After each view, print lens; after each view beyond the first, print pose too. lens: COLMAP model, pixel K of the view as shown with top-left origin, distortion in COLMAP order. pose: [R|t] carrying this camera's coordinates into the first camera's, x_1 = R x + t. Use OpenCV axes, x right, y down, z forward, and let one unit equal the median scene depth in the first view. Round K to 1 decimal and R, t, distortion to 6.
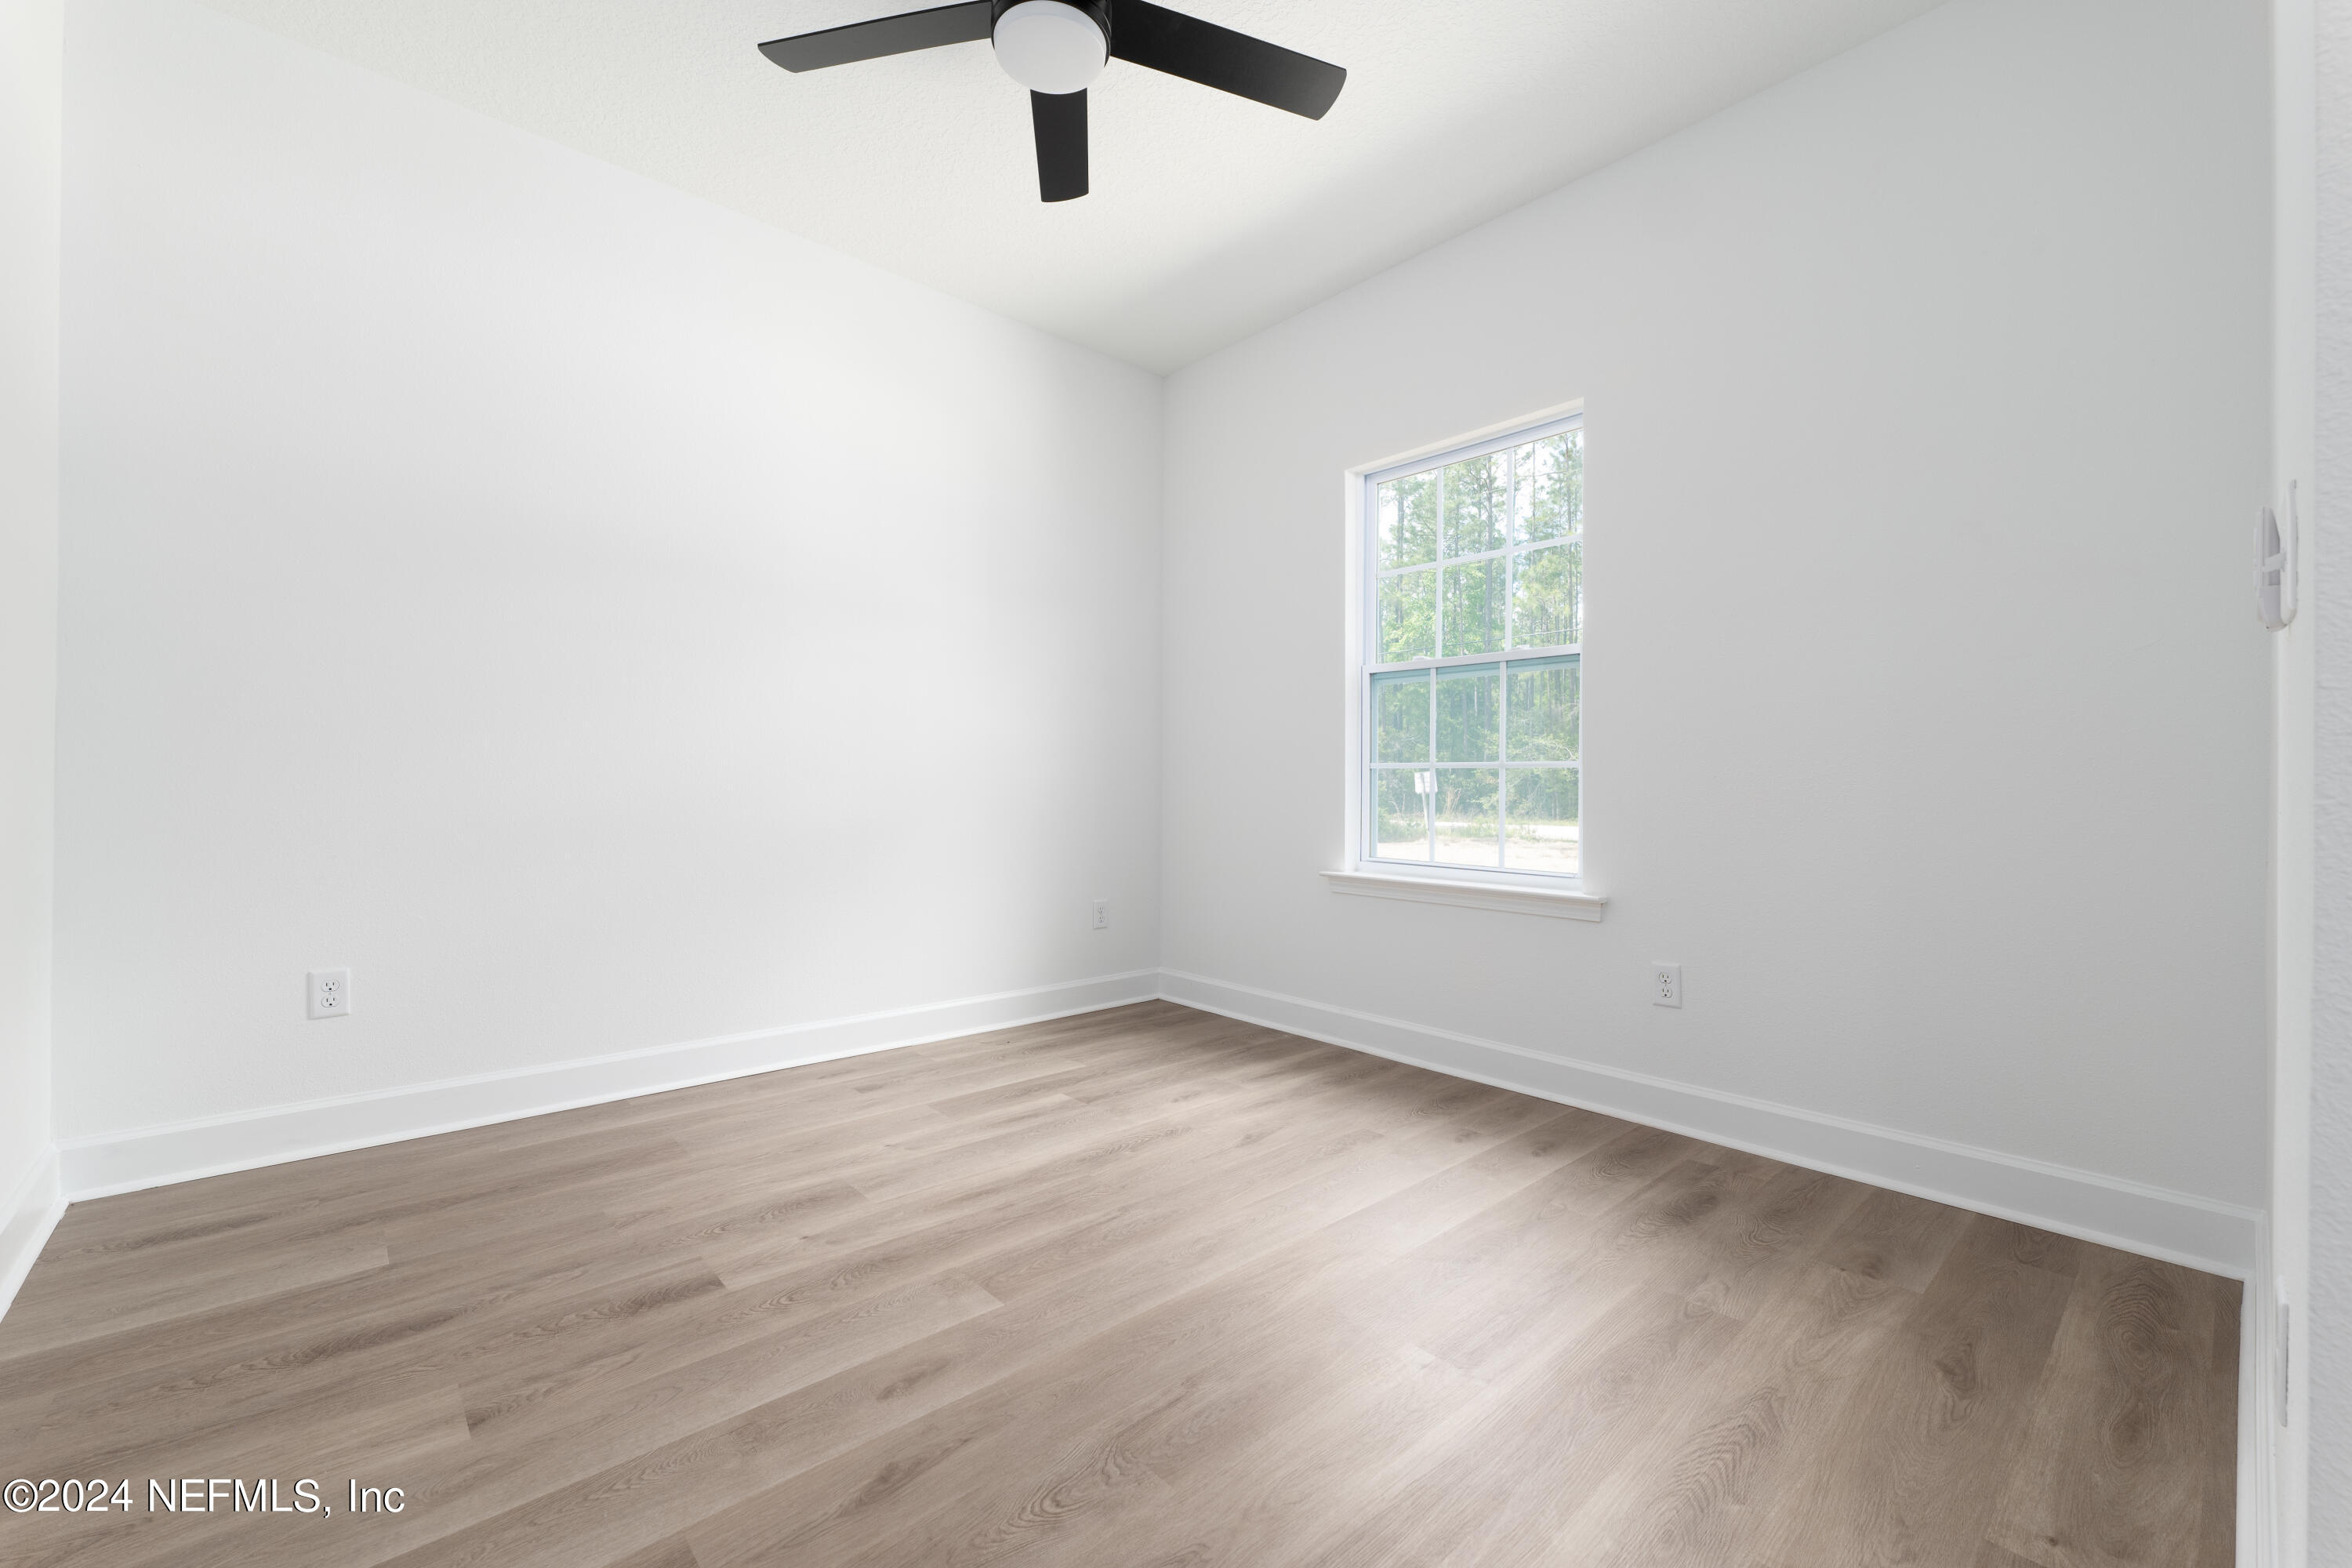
lens RADIAL K [[958.0, 0, 1173.4], [0, 958.0, 782.5], [0, 0, 1]] dist [0.001908, -0.000455]
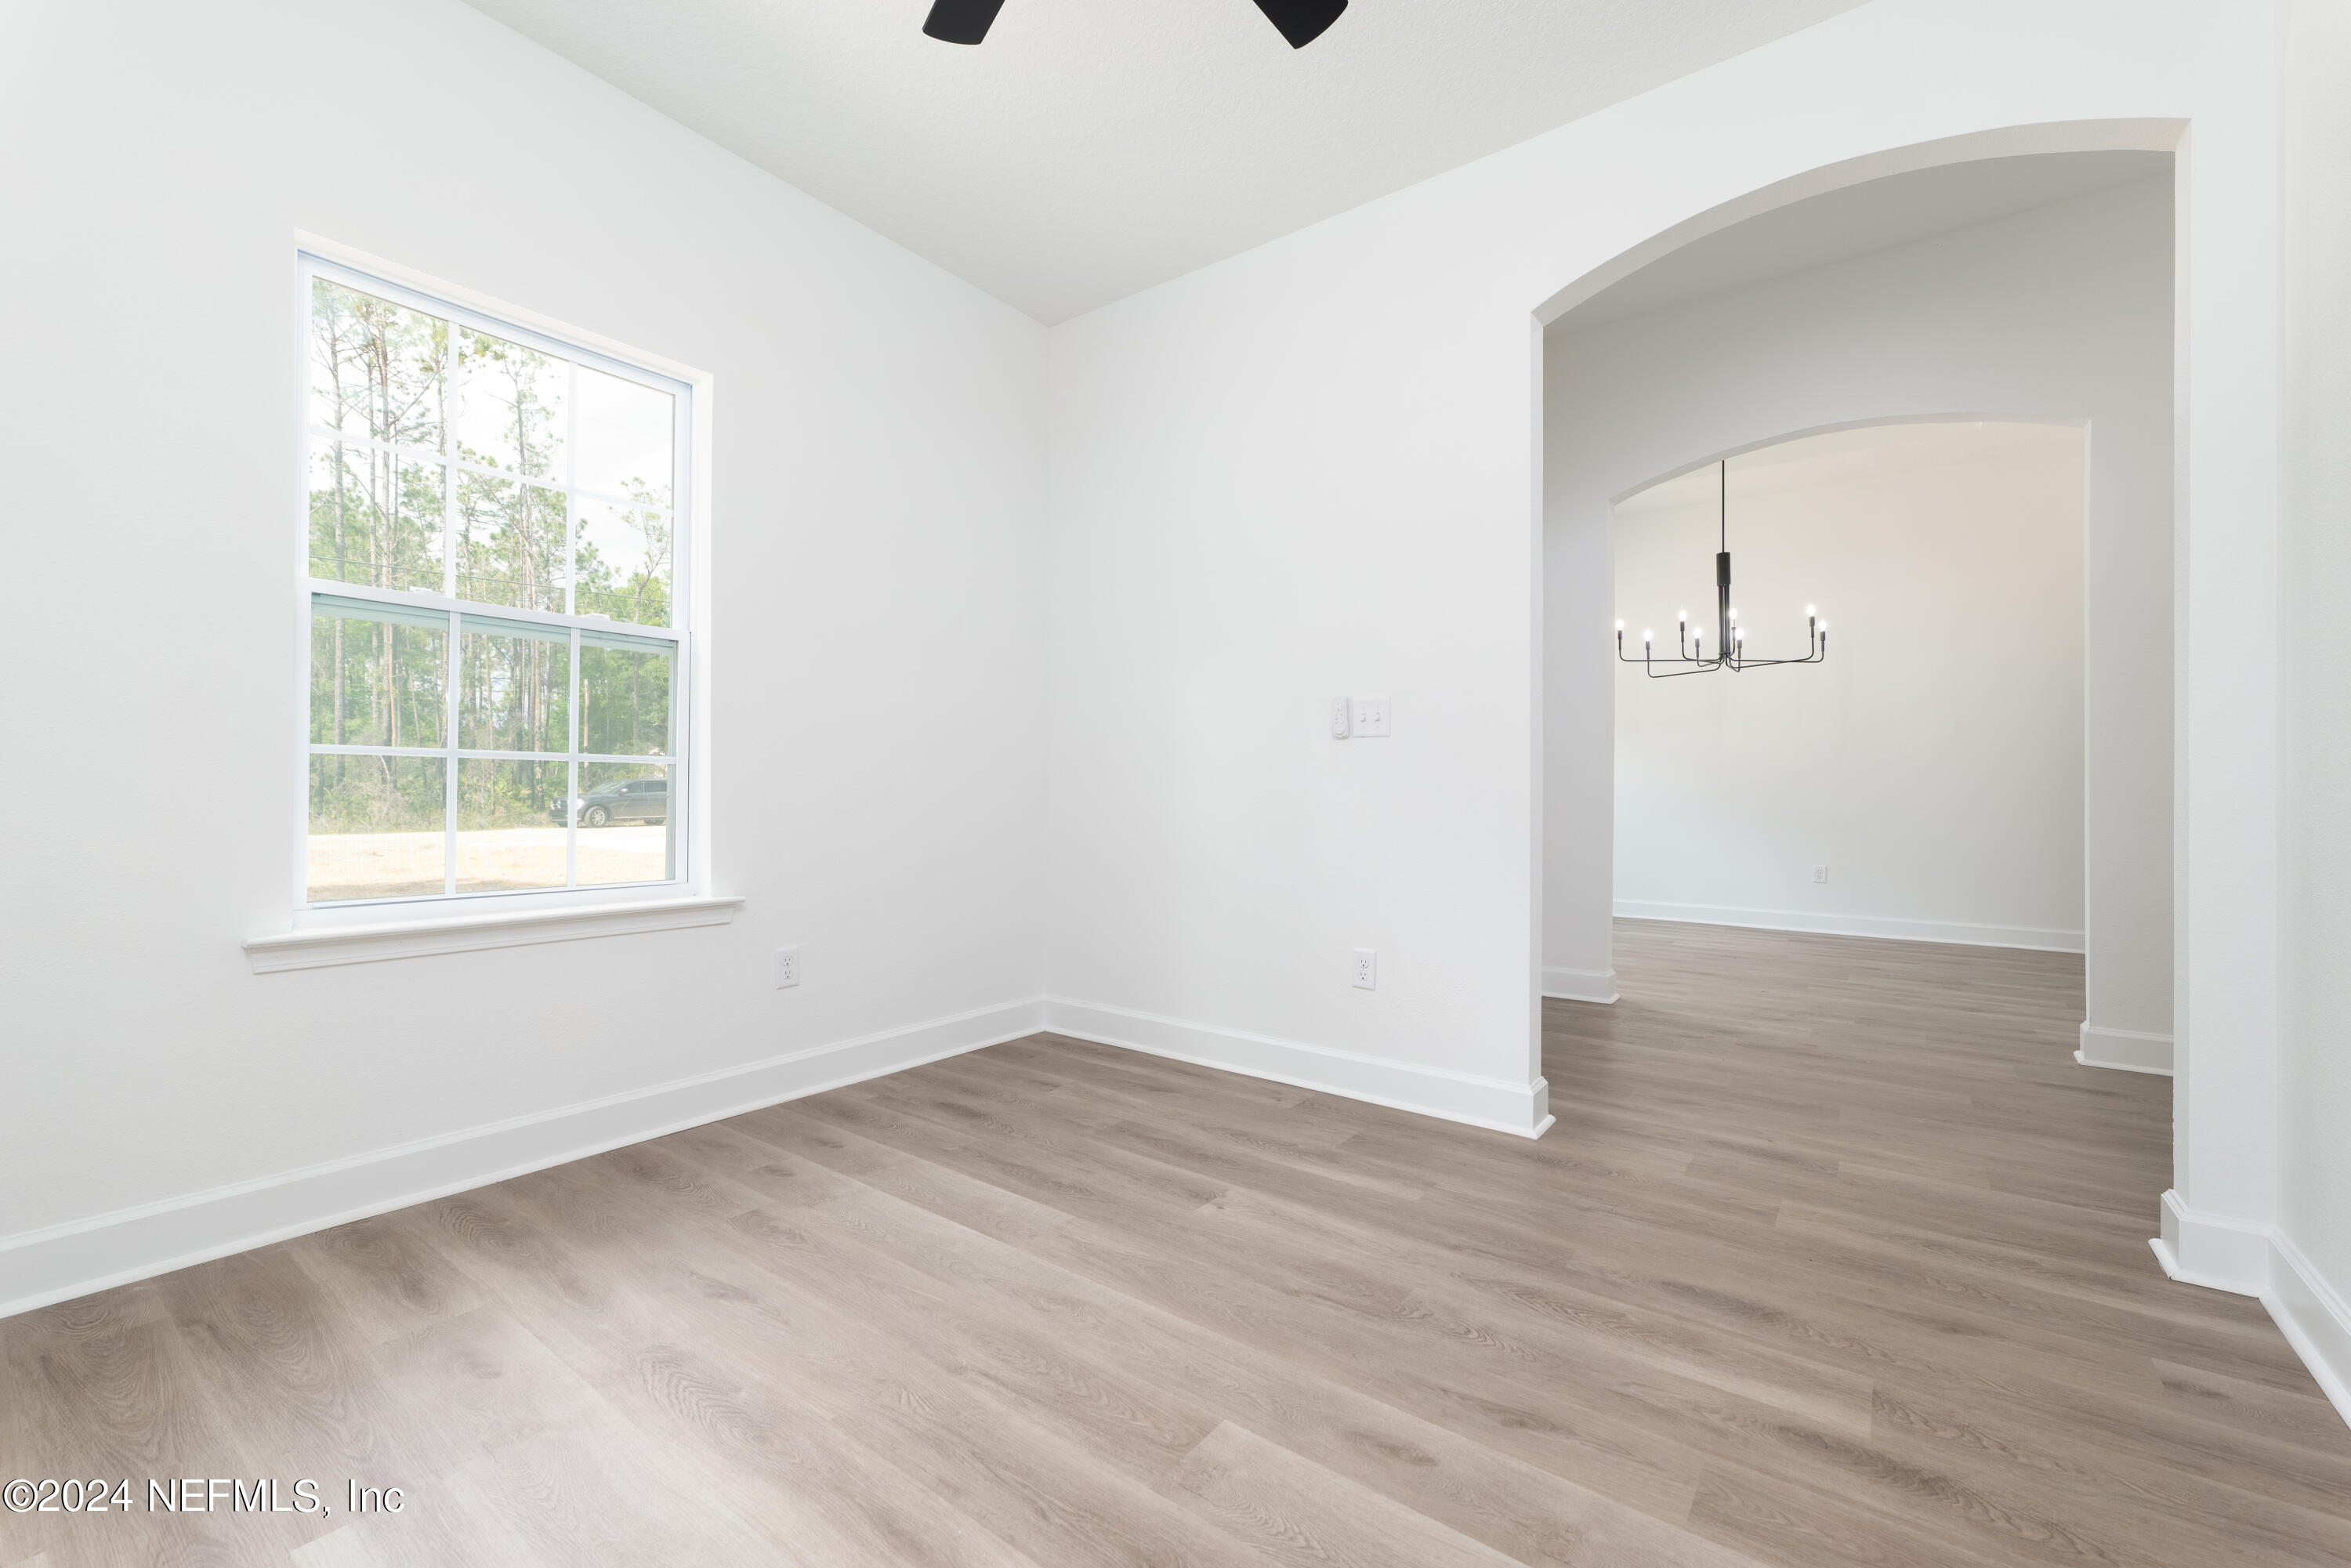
lens RADIAL K [[957.5, 0, 1172.9], [0, 957.5, 782.5], [0, 0, 1]] dist [0.001908, -0.000455]
pose [[-0.192388, -0.001313, 0.981318, -0.728314], [-0.011692, 0.999931, -0.000954, -0.002367], [-0.981249, -0.011658, -0.192390, 0.900799]]
